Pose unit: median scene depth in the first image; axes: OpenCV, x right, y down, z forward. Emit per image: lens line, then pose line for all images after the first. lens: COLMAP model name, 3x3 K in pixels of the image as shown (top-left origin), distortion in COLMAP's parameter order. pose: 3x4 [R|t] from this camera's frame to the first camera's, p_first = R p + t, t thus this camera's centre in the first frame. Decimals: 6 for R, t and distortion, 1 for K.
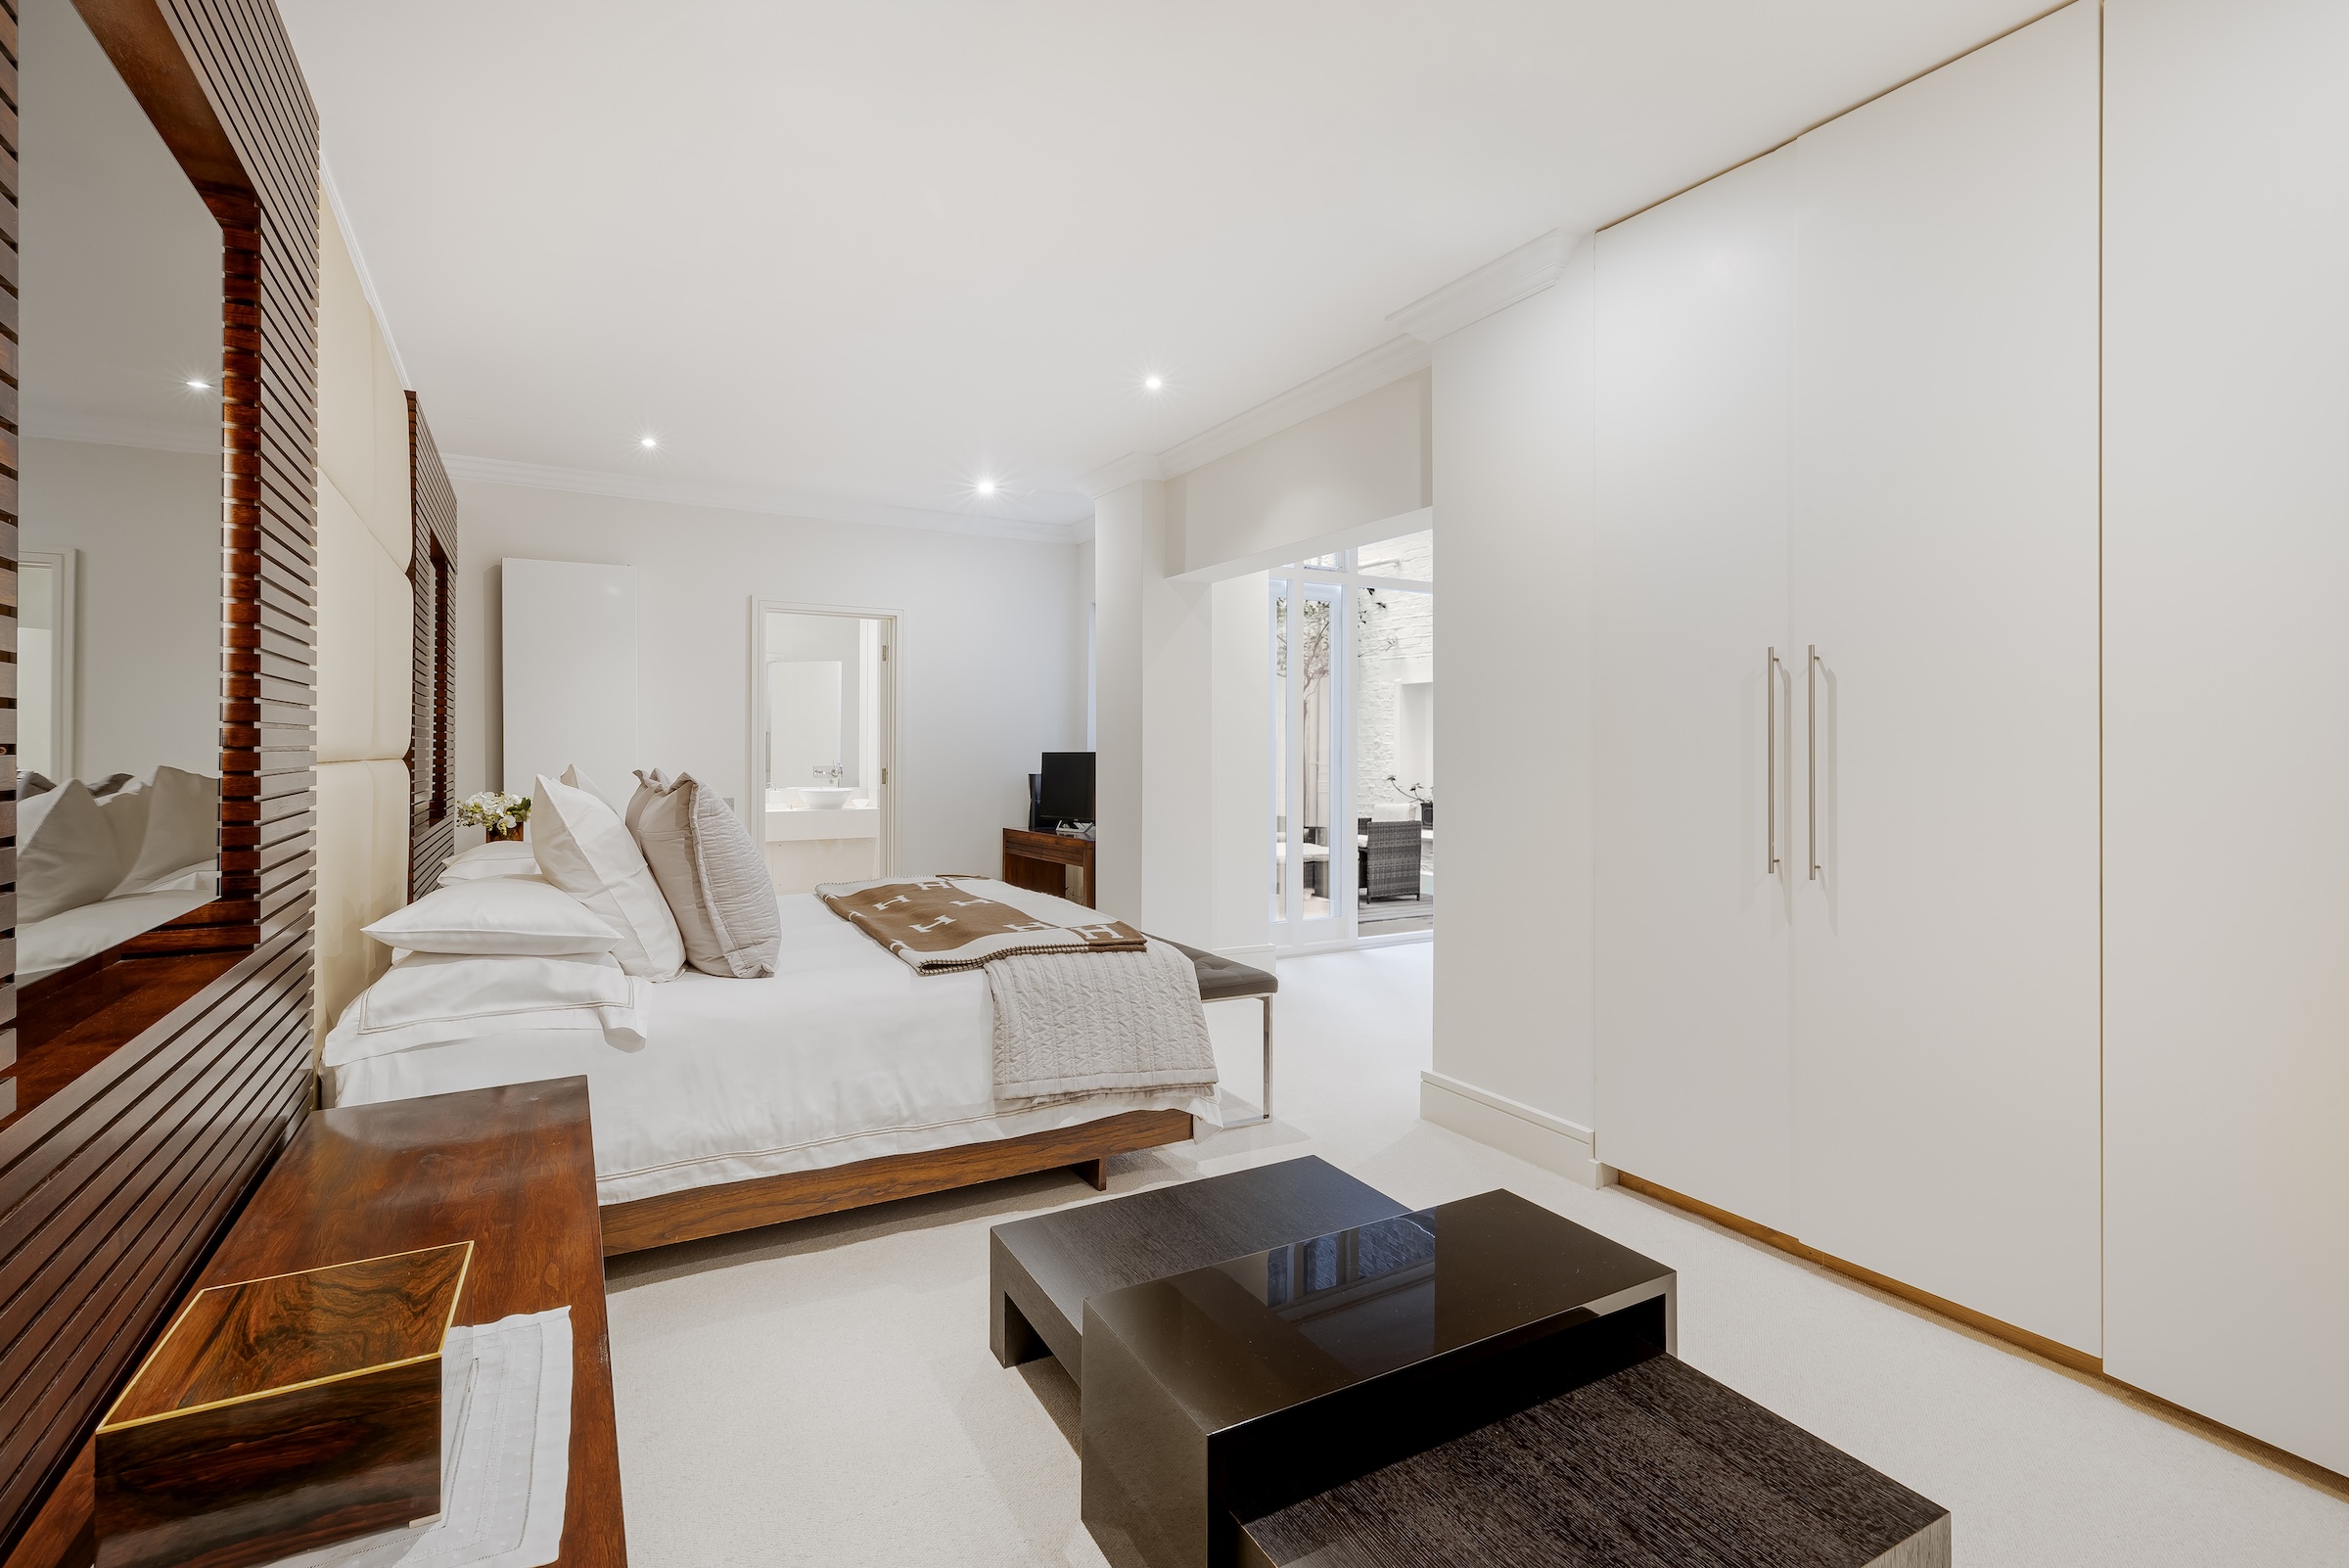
lens RADIAL K [[1095.4, 0, 1173.6], [0, 1095.4, 766.4], [0, 0, 1]] dist [0.003817, 0.000905]
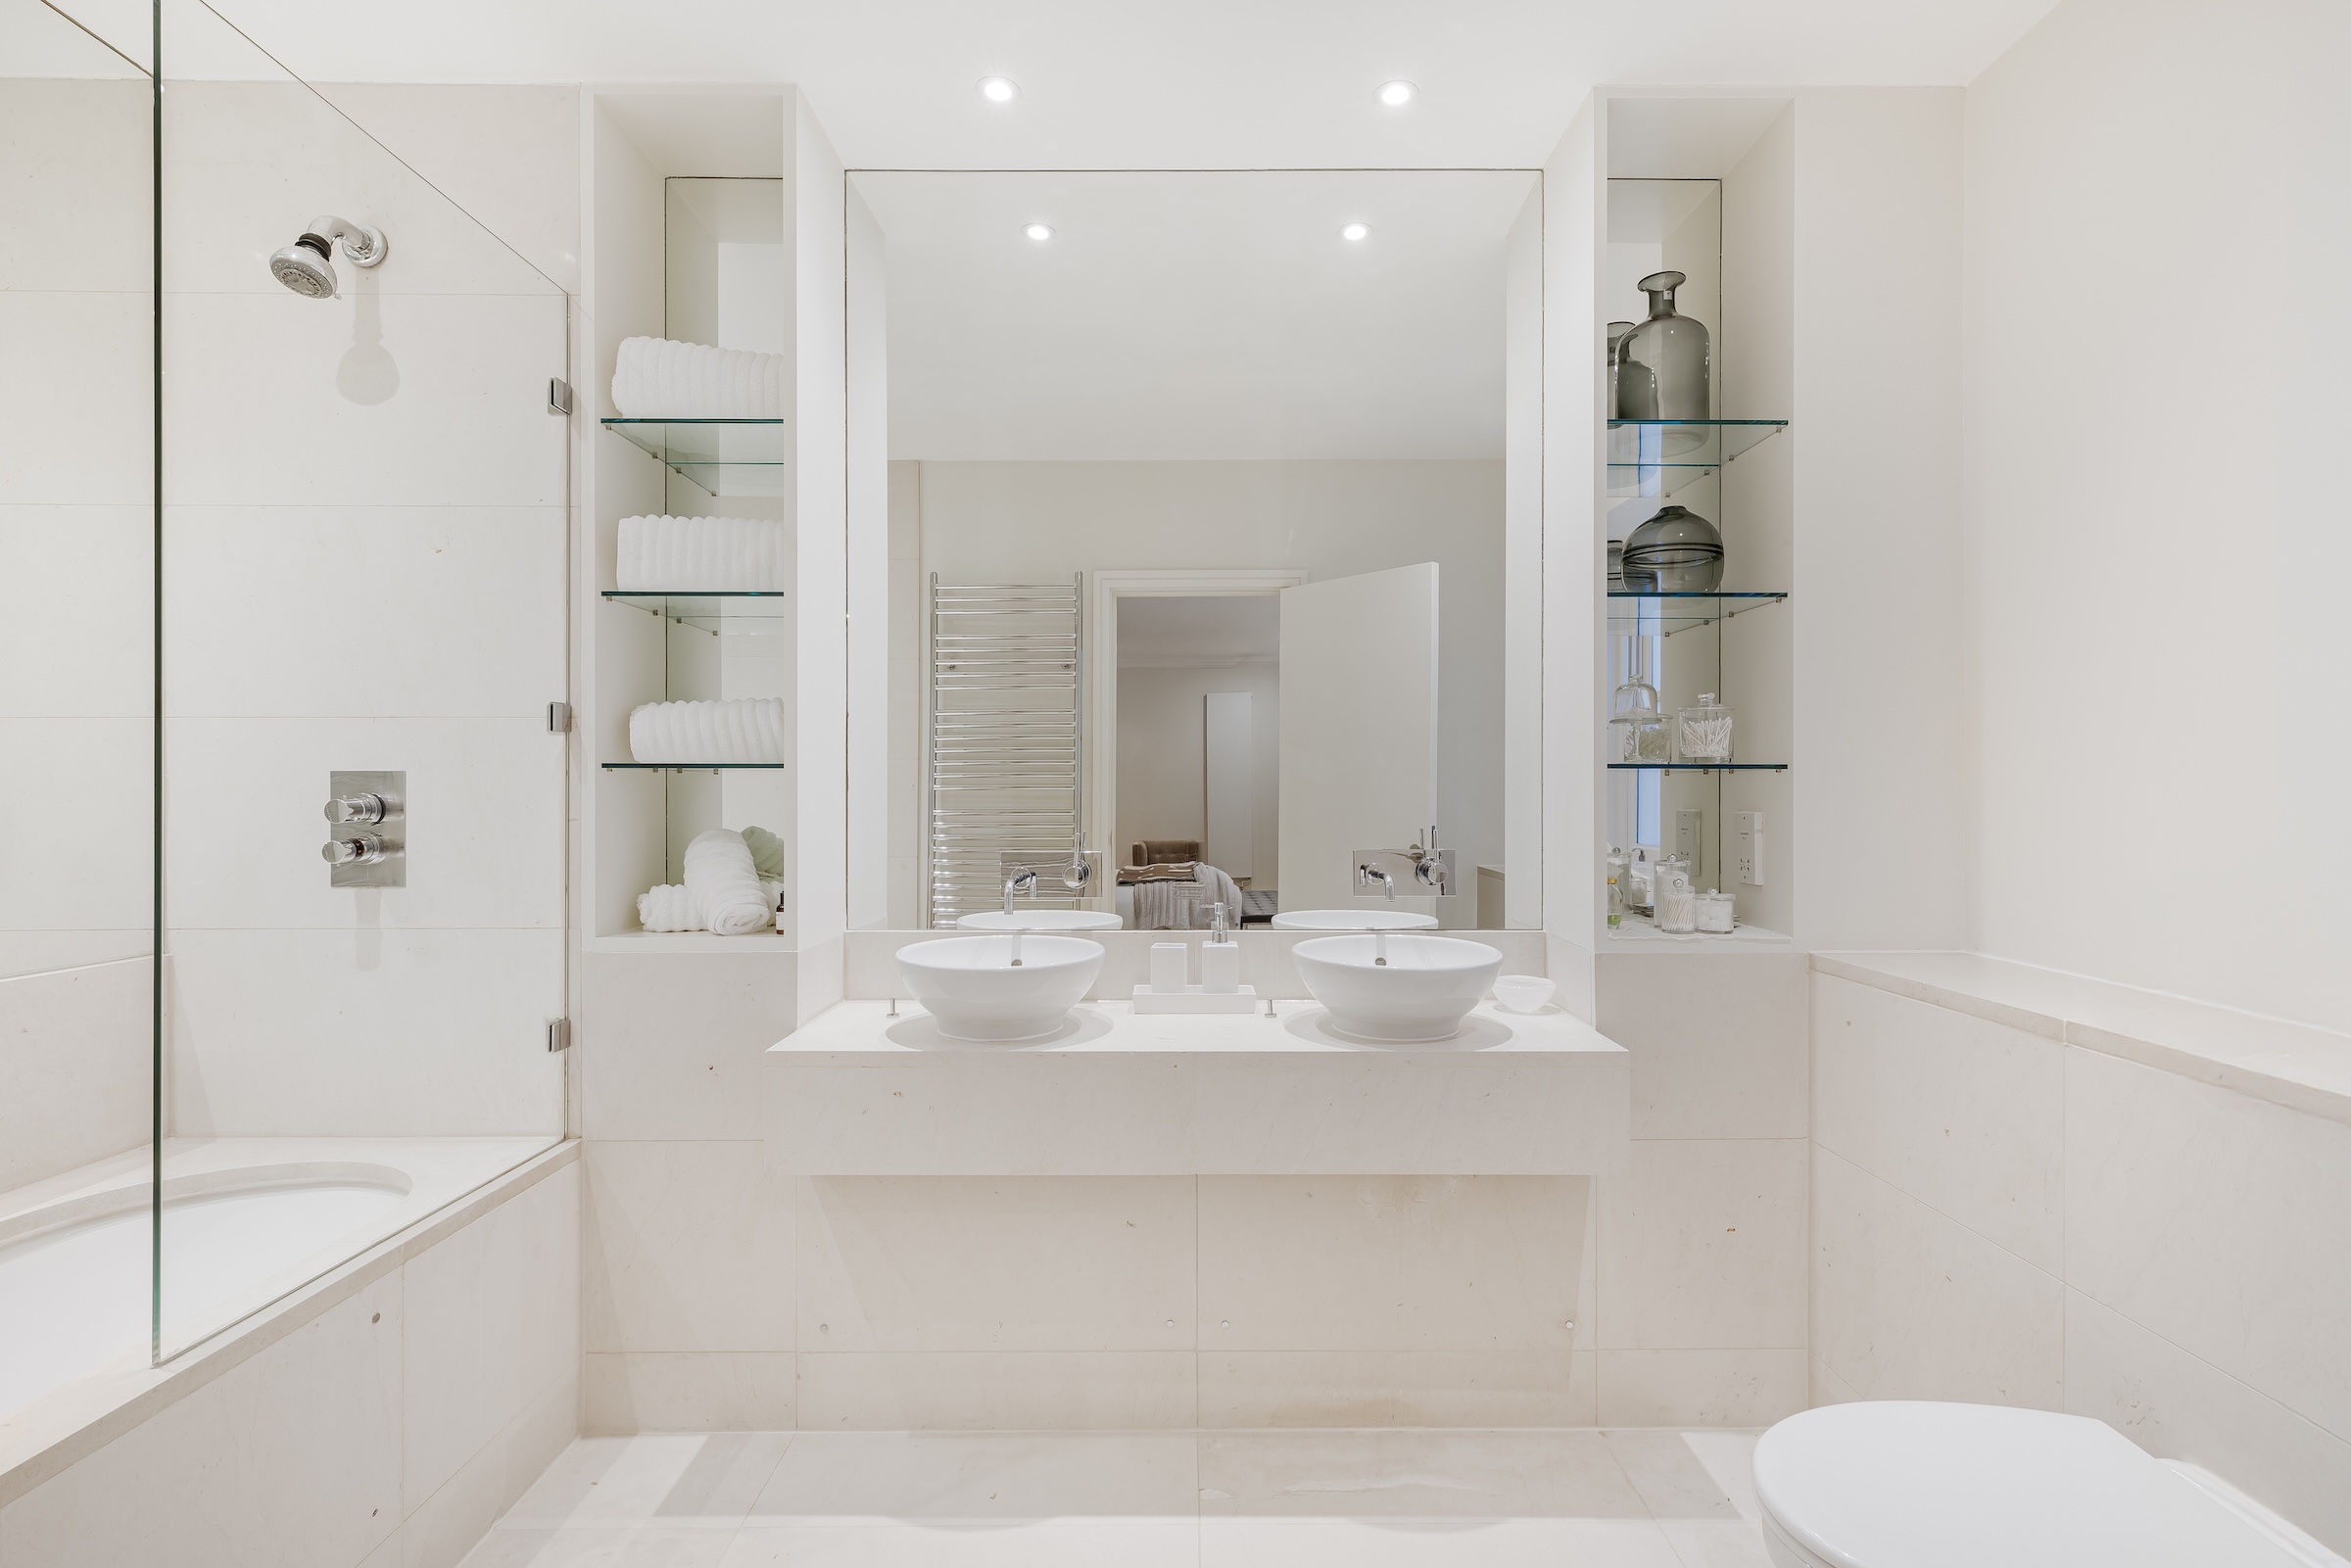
lens RADIAL K [[1096.2, 0, 1165.0], [0, 1096.2, 785.6], [0, 0, 1]] dist [0.003817, 0.000905]
pose [[0.873821, -0.003838, -0.486233, -0.230746], [-0.004145, 0.999874, -0.015342, -0.011456], [0.486231, 0.015422, 0.873694, 0.721535]]
